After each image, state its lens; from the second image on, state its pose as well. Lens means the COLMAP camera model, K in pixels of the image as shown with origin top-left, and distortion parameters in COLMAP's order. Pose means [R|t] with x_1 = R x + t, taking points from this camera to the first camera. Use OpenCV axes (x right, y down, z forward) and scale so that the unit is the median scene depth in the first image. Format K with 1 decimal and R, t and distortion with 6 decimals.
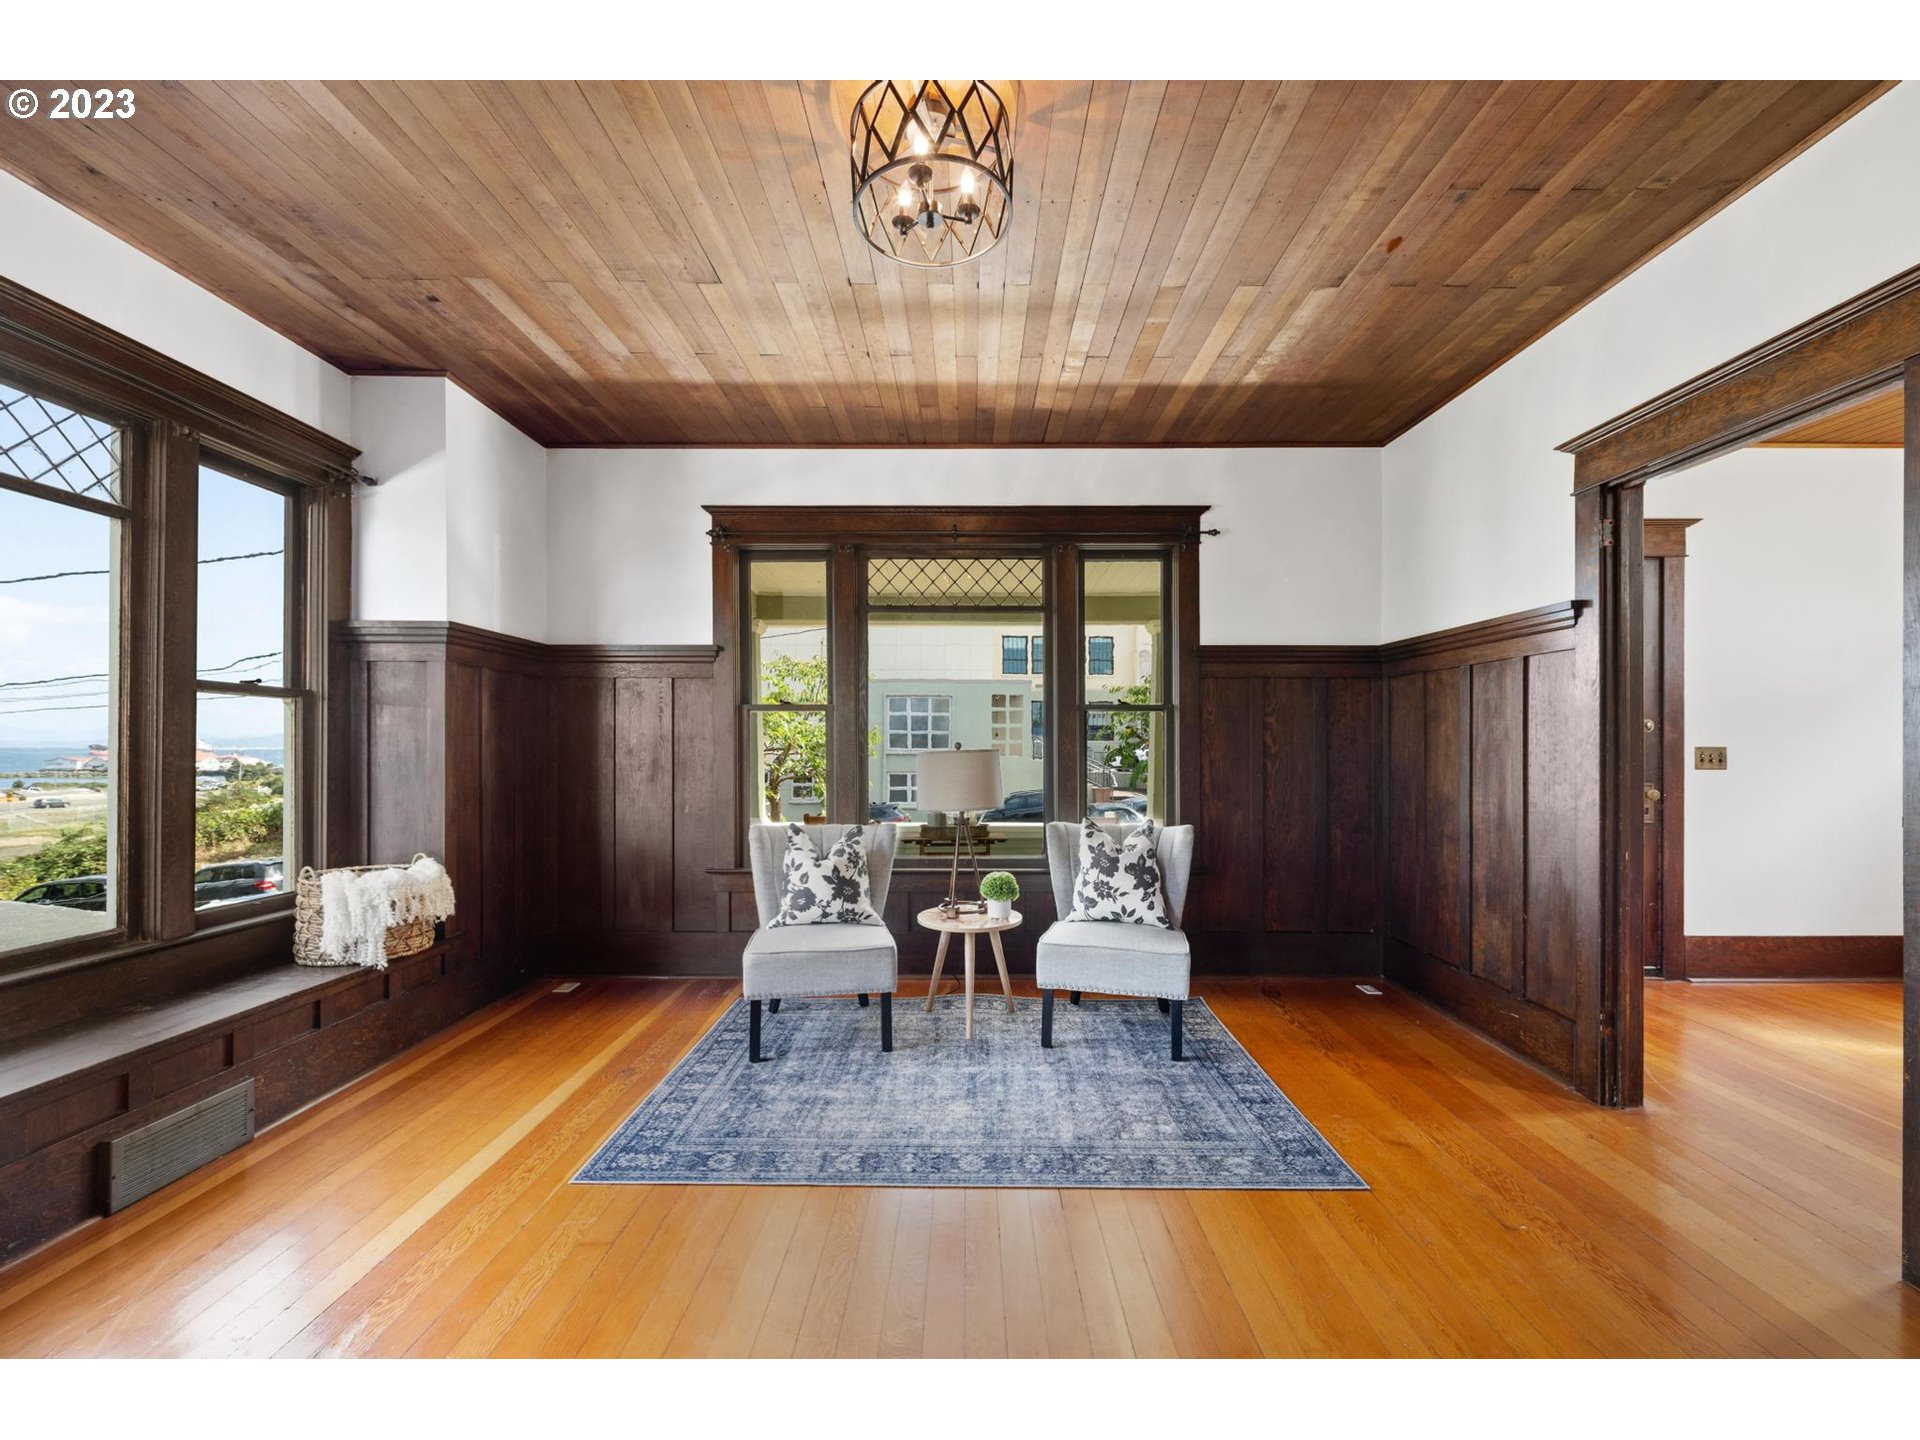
lens RADIAL K [[767.8, 0, 957.2], [0, 767.8, 741.6], [0, 0, 1]] dist [0.000344, -0.000533]
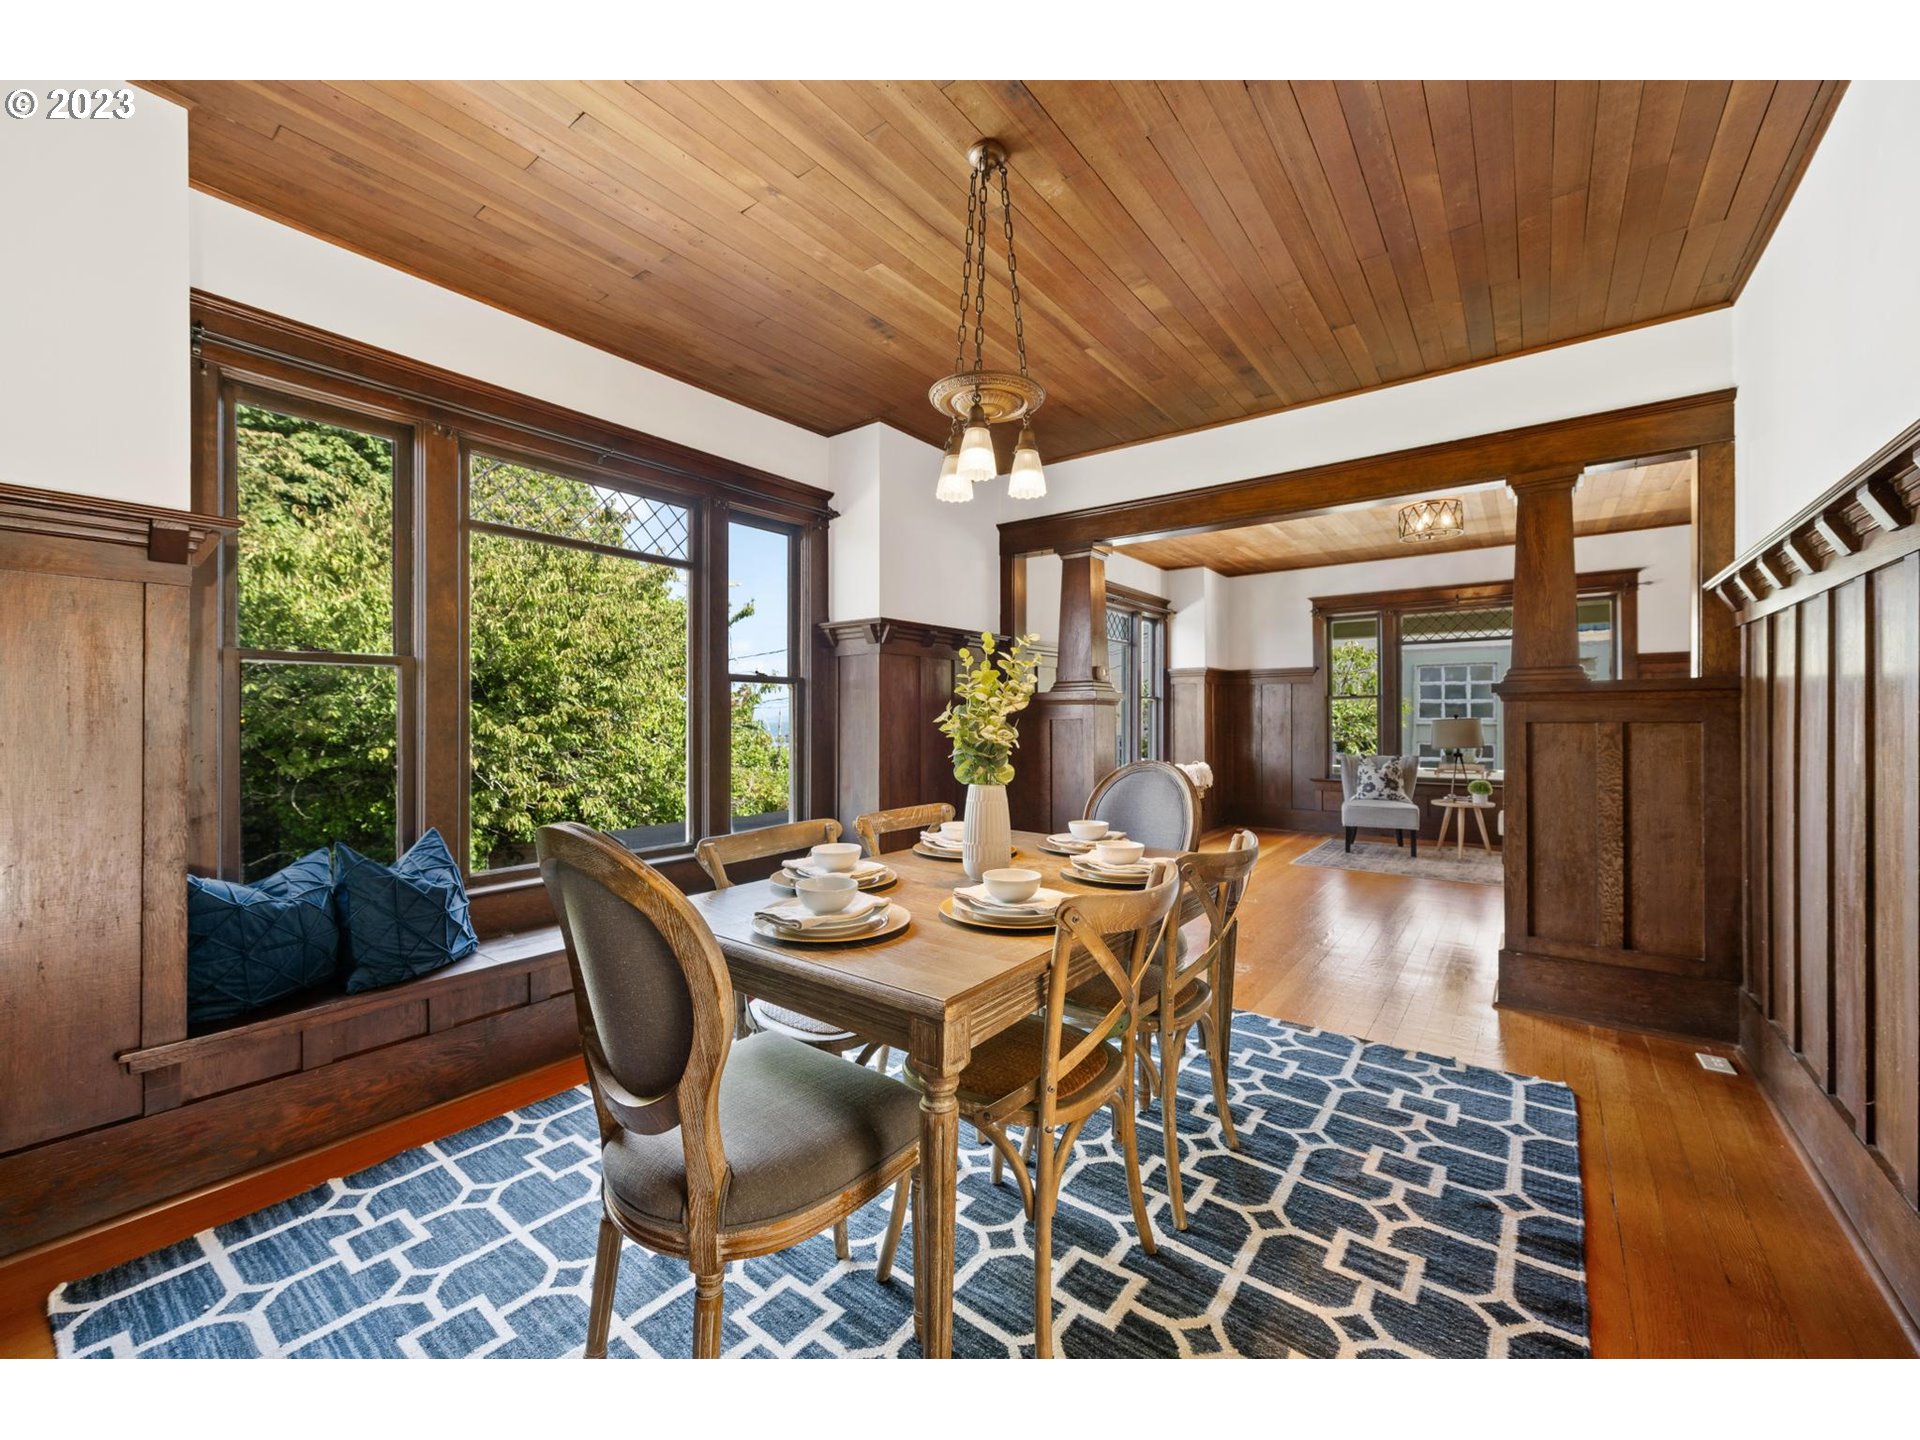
lens RADIAL K [[767.8, 0, 962.9], [0, 767.8, 707.8], [0, 0, 1]] dist [0.000344, -0.000533]
pose [[0.802651, -0.010564, -0.596356, 0.166264], [0.002211, 0.999889, -0.014737, 0.010033], [0.596445, 0.010511, 0.802585, -1.362706]]
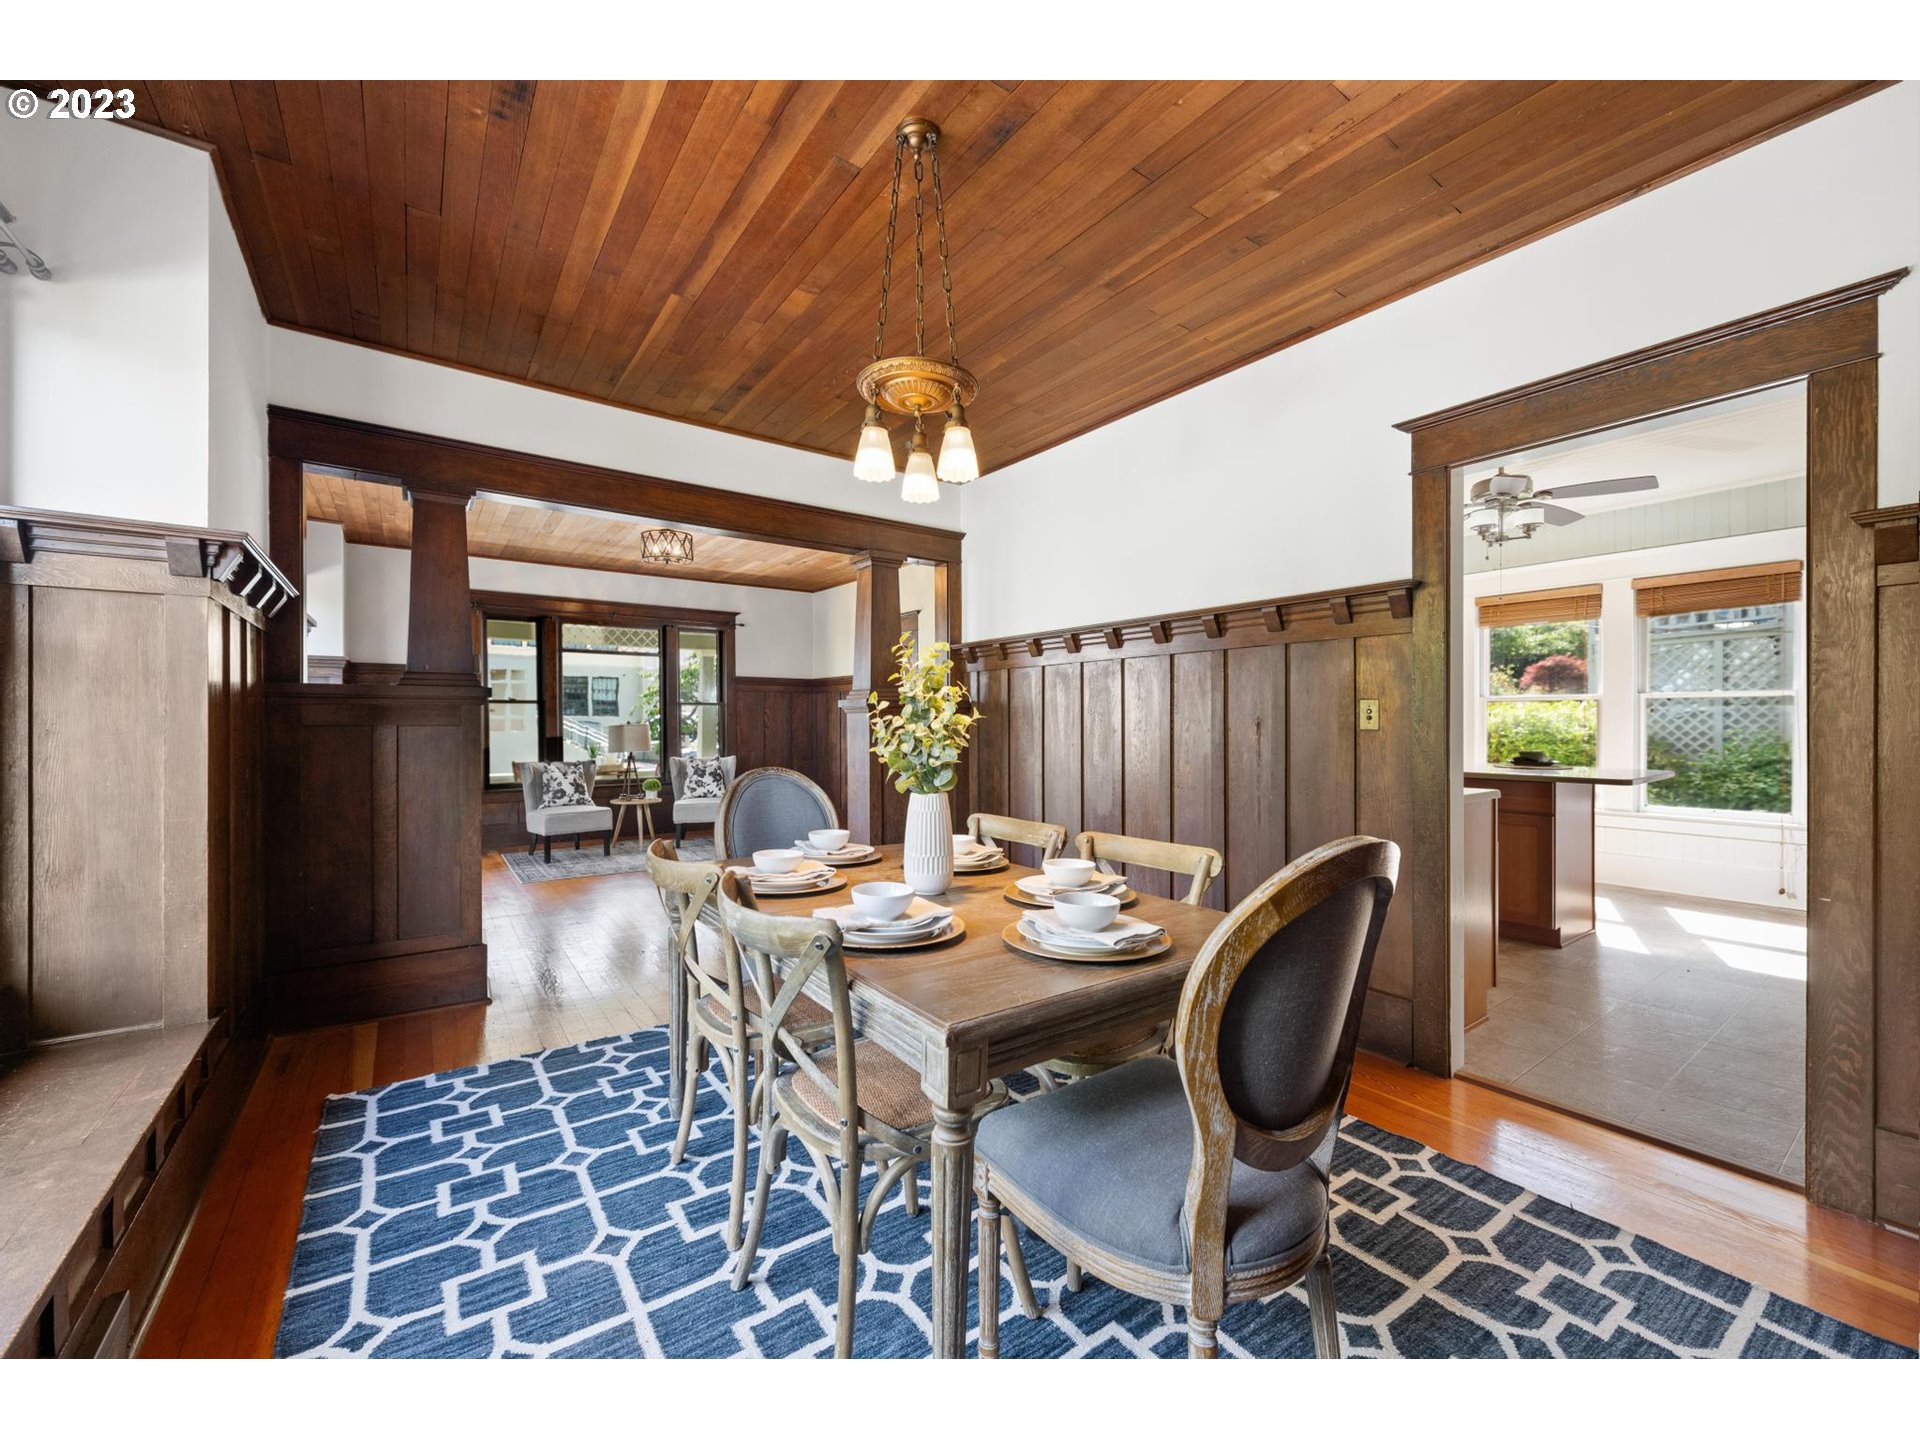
lens RADIAL K [[767.8, 0, 966.8], [0, 767.8, 729.0], [0, 0, 1]] dist [0.000344, -0.000533]
pose [[0.799746, -0.005394, 0.600314, -0.550557], [0.001139, 0.999971, 0.007469, 0.008600], [-0.600337, -0.005290, 0.799730, -1.337084]]
